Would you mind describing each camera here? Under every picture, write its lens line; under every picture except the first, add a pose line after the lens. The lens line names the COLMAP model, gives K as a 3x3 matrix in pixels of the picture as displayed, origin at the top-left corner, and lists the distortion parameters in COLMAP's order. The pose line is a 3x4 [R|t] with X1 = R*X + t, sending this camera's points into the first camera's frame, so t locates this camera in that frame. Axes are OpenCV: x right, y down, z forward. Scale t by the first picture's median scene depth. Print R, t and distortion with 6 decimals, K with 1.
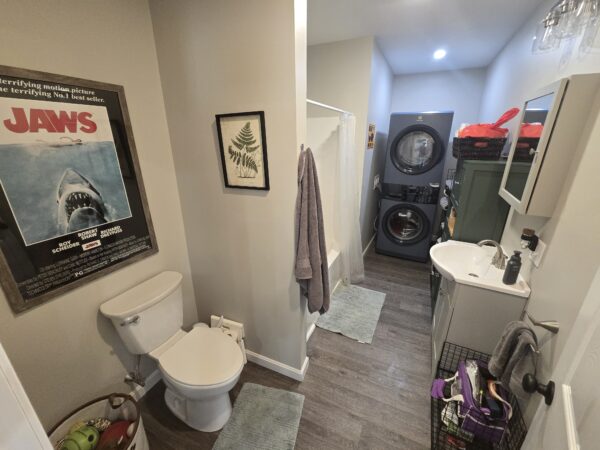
lens RADIAL K [[248.2, 0, 303.7], [0, 248.2, 224.1], [0, 0, 1]] dist [-0.003549, 0.001037]
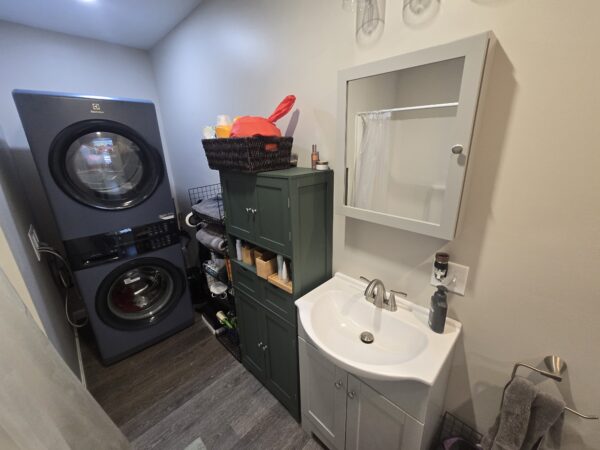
lens RADIAL K [[248.2, 0, 302.3], [0, 248.2, 221.8], [0, 0, 1]] dist [-0.003549, 0.001037]
pose [[0.323454, -0.301355, 0.896974, 0.062821], [0.341683, 0.921171, 0.186271, -0.142188], [-0.882400, 0.246231, 0.400924, 0.433633]]
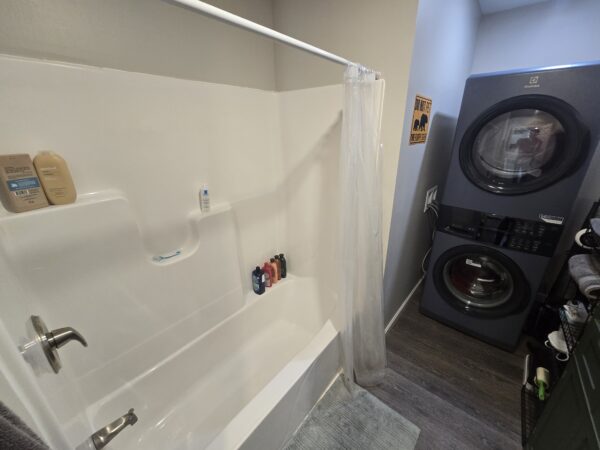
lens RADIAL K [[248.2, 0, 304.1], [0, 248.2, 222.2], [0, 0, 1]] dist [-0.003549, 0.001037]
pose [[0.971077, 0.081731, -0.224341, 0.158015], [-0.076263, 0.996543, 0.032950, -0.128519], [0.226259, -0.014888, 0.973953, 0.402386]]
